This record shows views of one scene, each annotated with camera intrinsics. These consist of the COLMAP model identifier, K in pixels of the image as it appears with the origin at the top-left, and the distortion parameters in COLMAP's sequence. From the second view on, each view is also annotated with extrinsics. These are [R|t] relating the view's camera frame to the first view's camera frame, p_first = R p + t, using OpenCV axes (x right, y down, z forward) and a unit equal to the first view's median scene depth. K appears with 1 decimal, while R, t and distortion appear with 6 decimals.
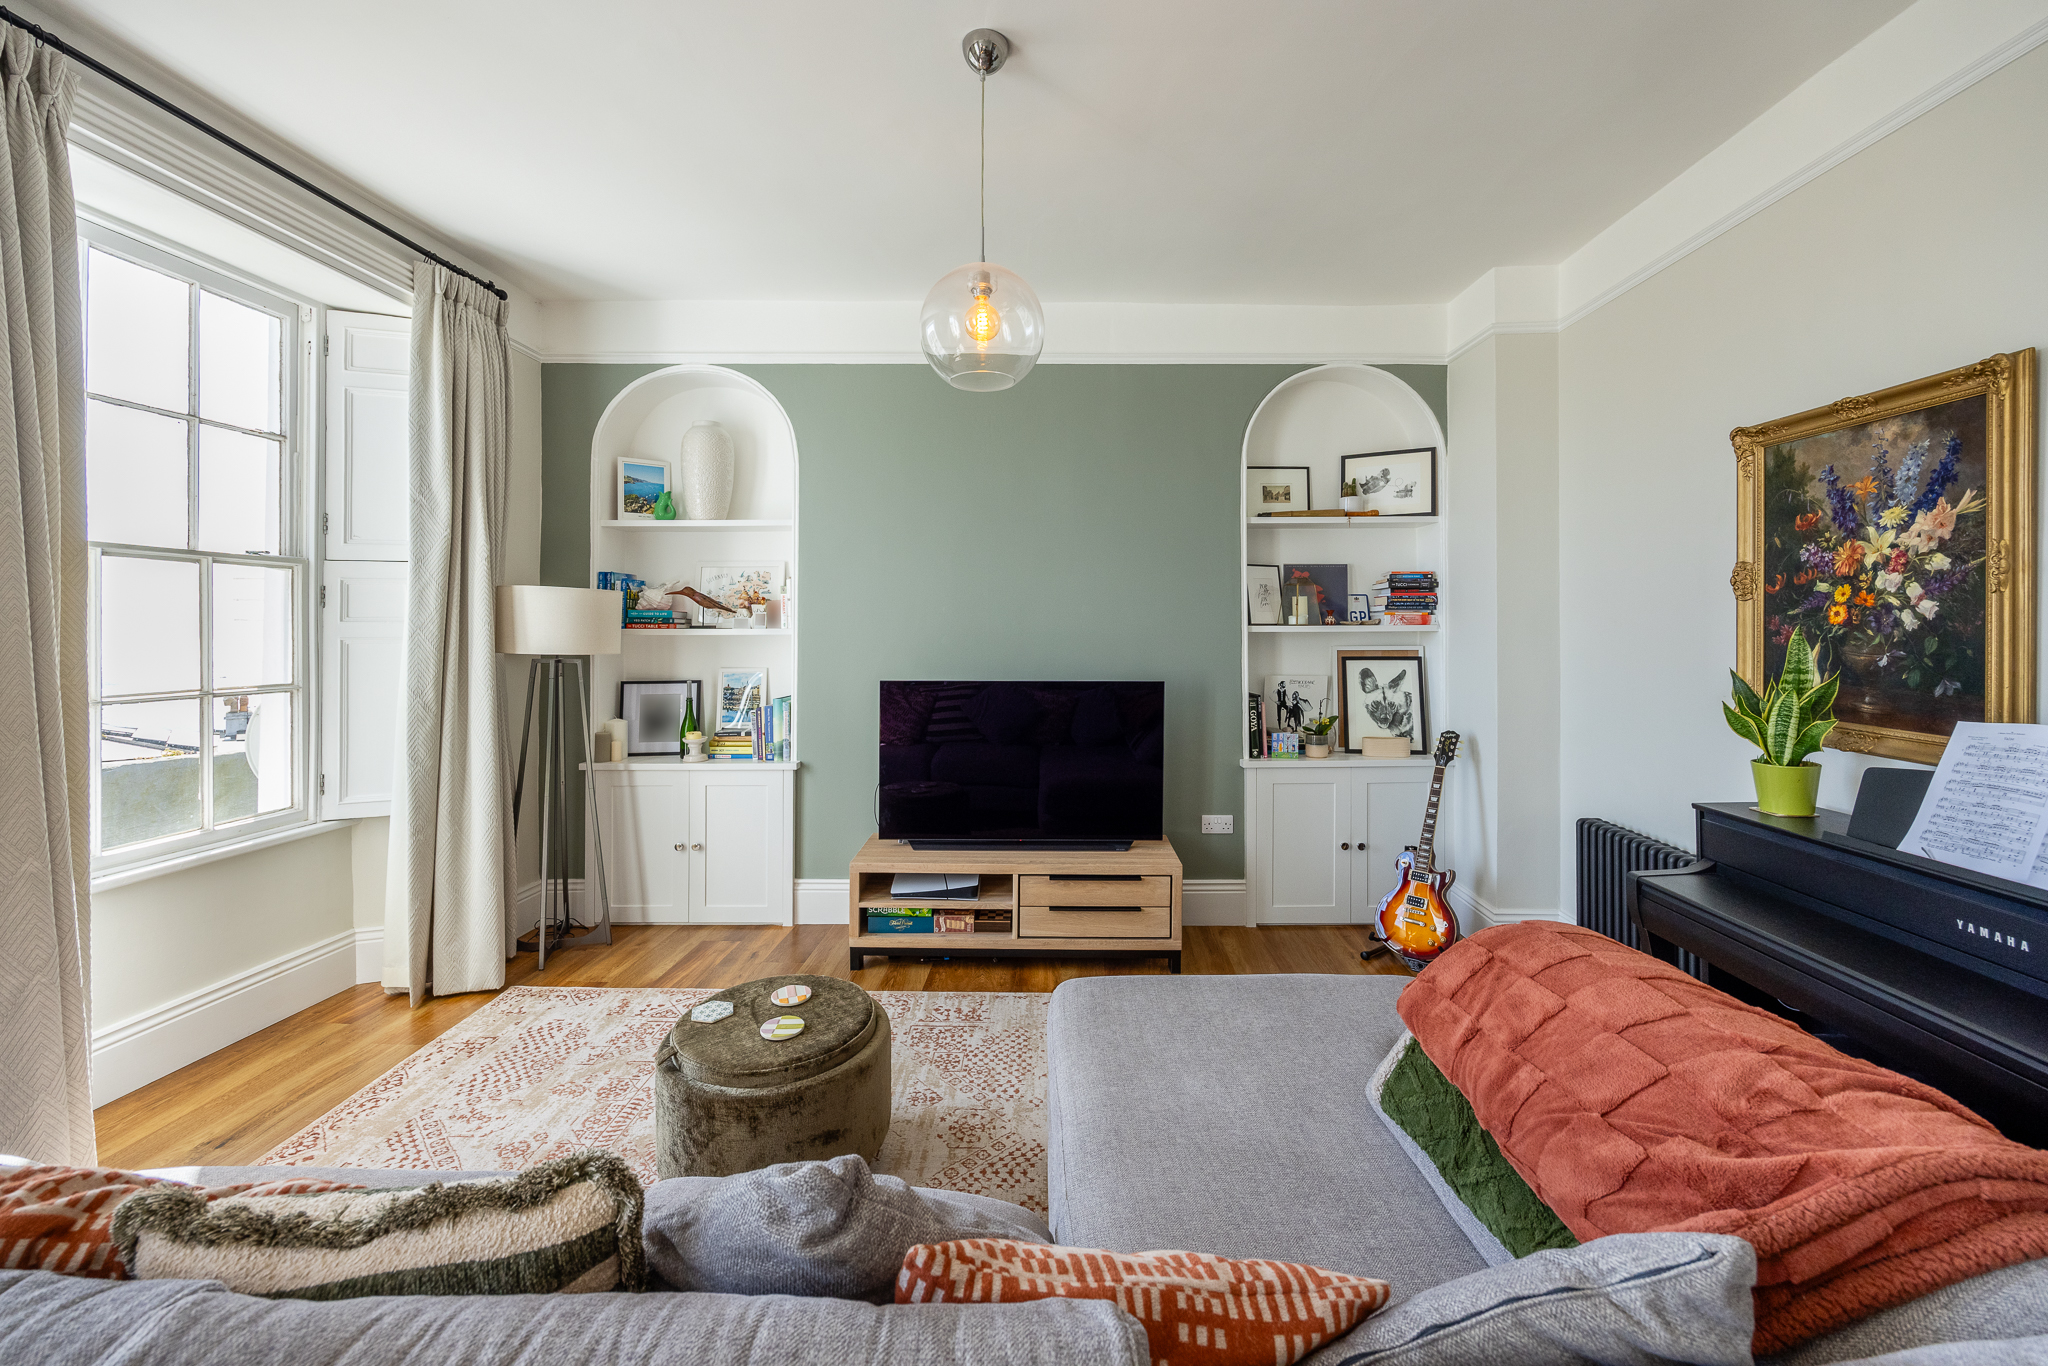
lens RADIAL K [[837.4, 0, 1100.1], [0, 837.4, 620.6], [0, 0, 1]] dist [-0.005597, -0.000068]
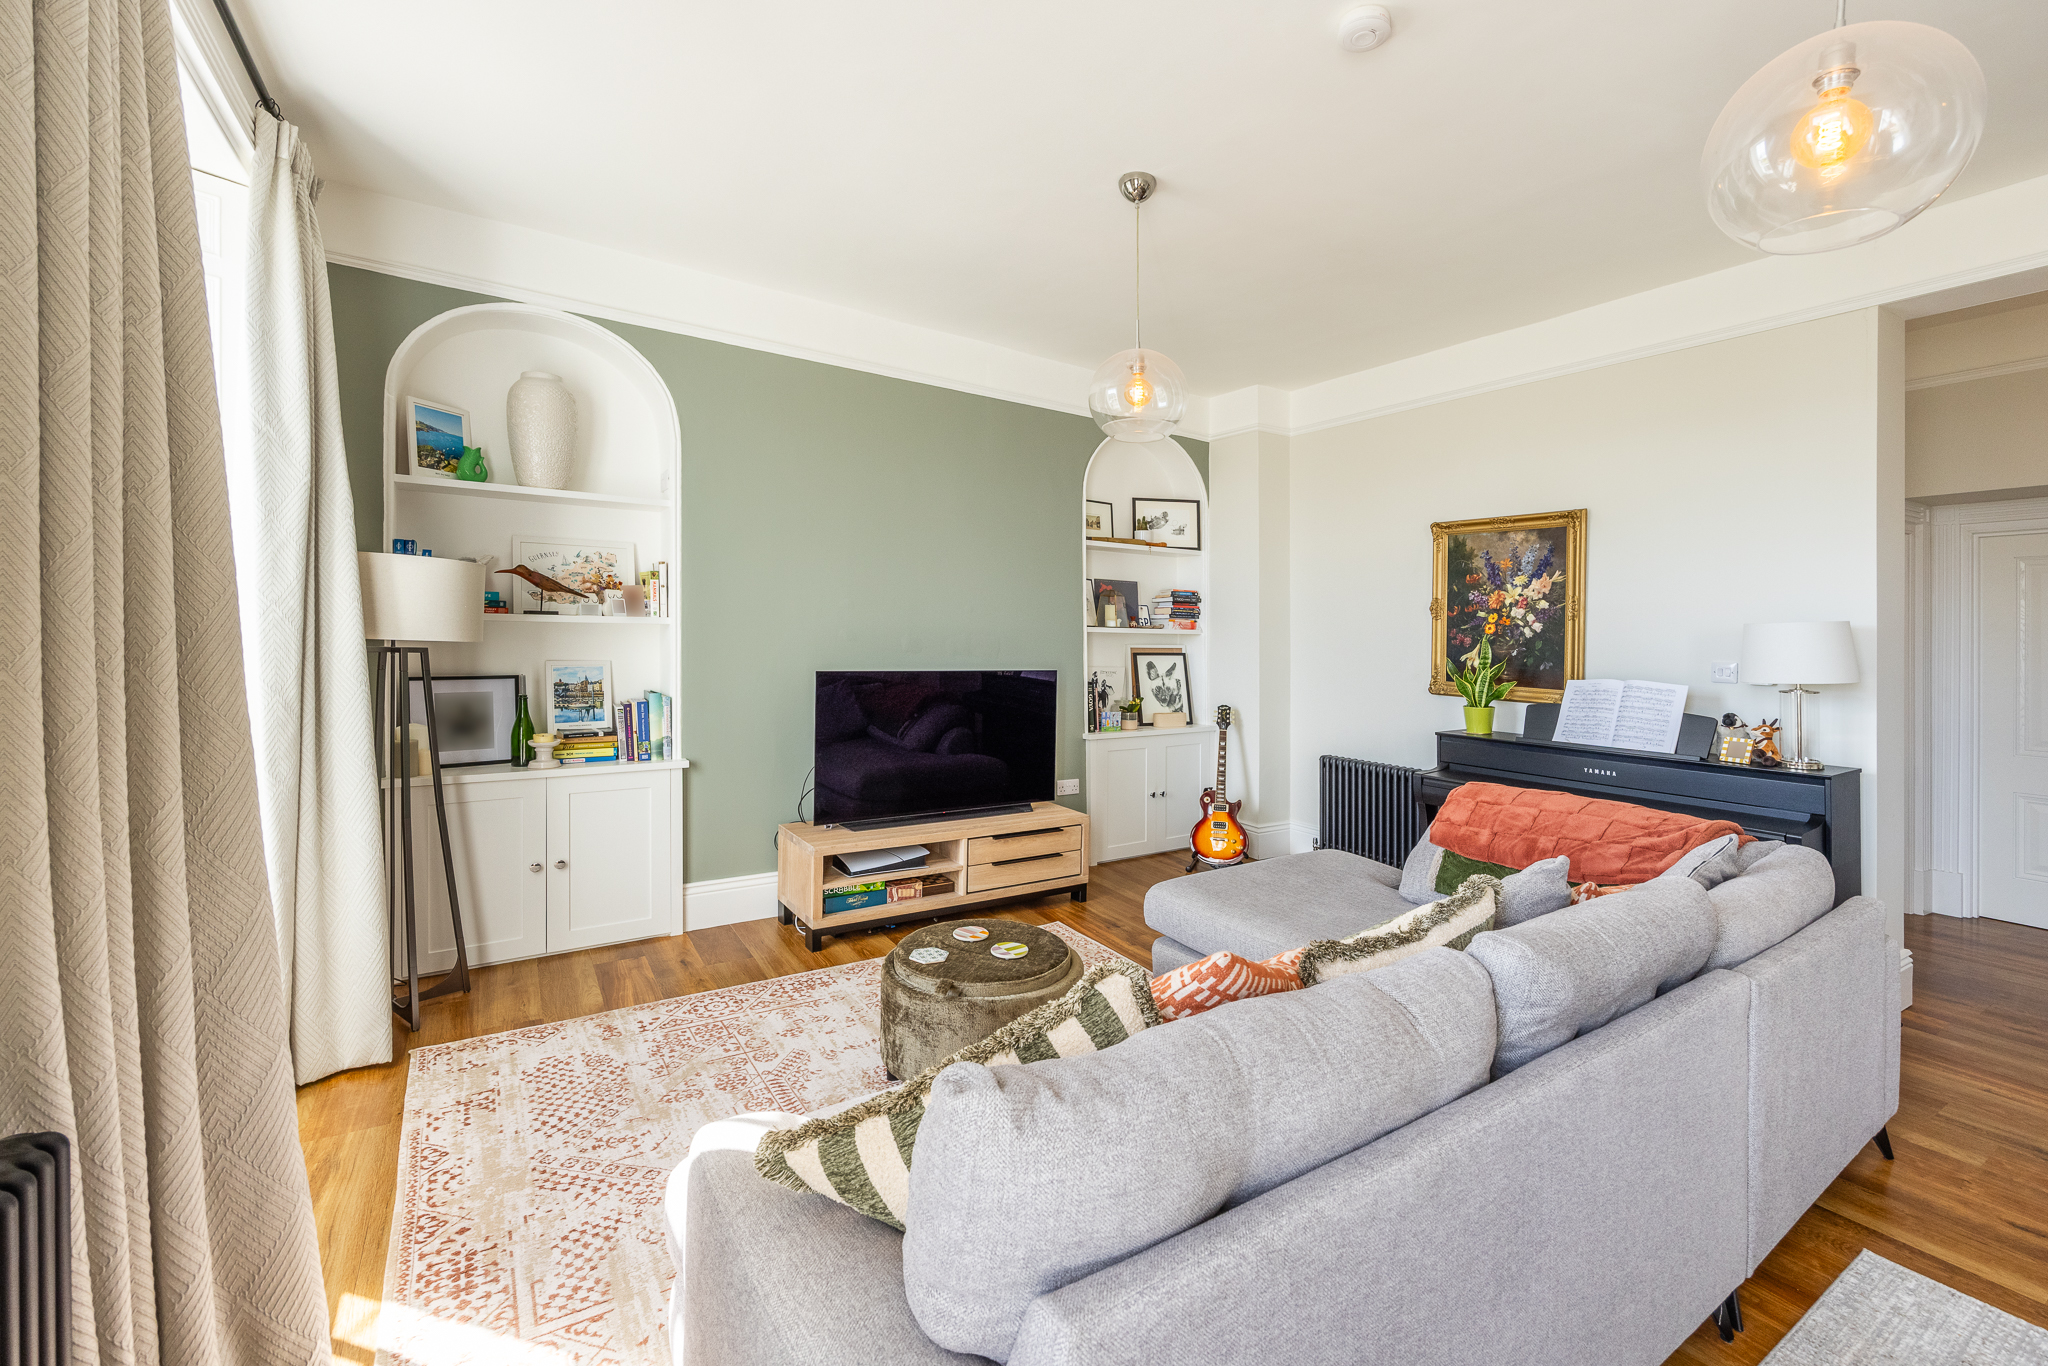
lens RADIAL K [[834.9, 0, 1091.1], [0, 834.9, 623.1], [0, 0, 1]] dist [-0.000556, 0.000203]
pose [[0.822349, 0.027658, 0.568310, -0.565094], [-0.026690, 0.999593, -0.010026, 0.013776], [-0.568357, -0.006923, 0.822753, -0.032758]]
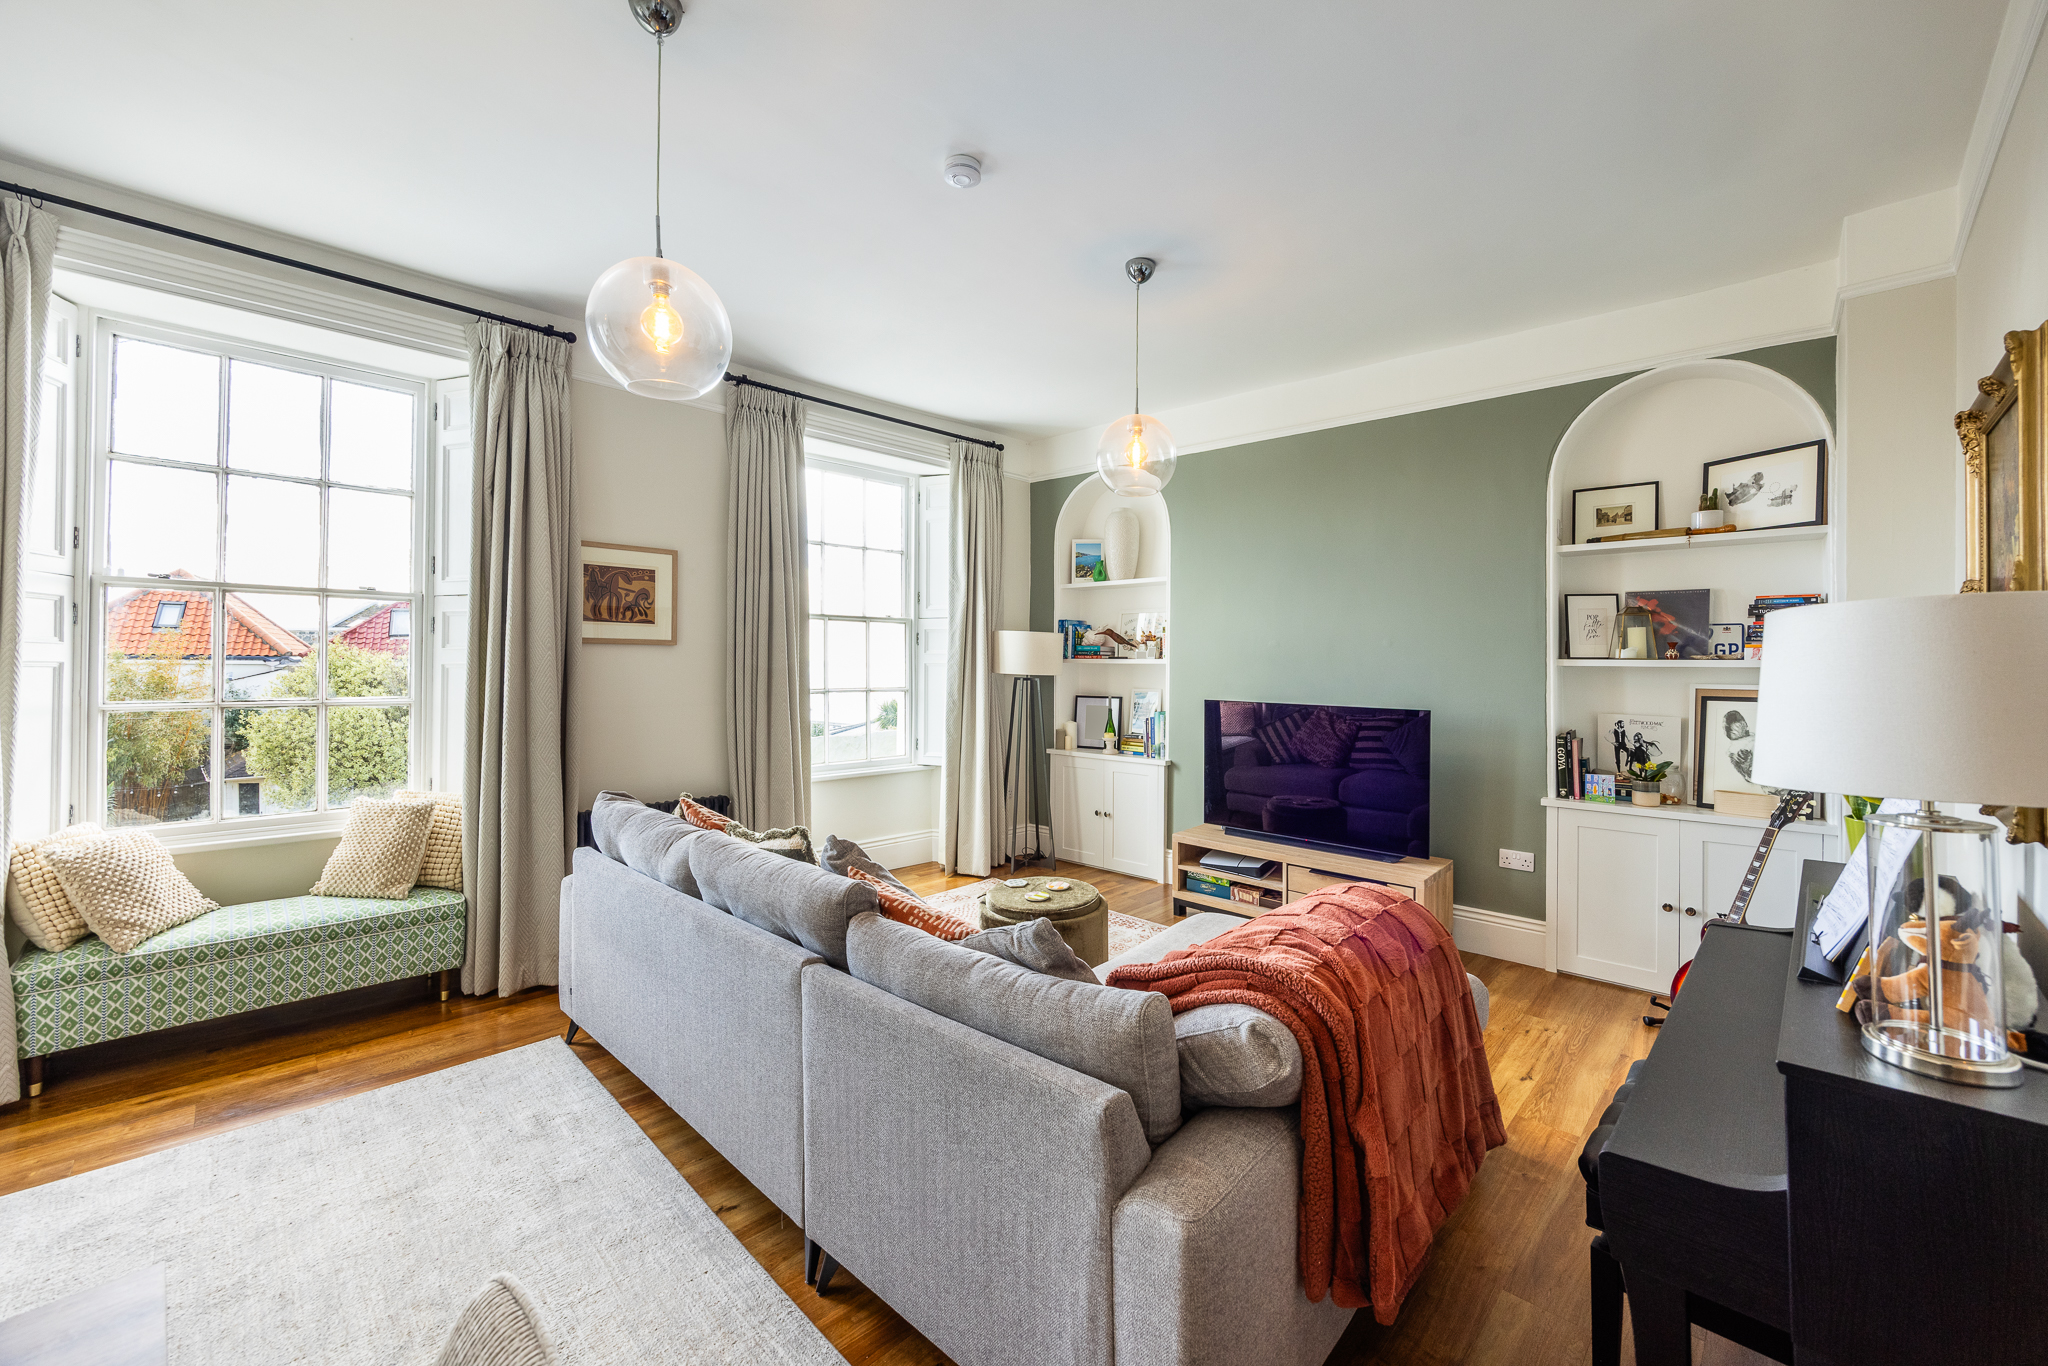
lens RADIAL K [[852.3, 0, 1024.7], [0, 852.3, 647.7], [0, 0, 1]] dist [-0.001631, -0.000094]
pose [[0.717958, -0.002860, -0.696081, 0.451770], [-0.004742, 0.999948, -0.009000, 0.005096], [0.696071, 0.009762, 0.717907, -0.134923]]
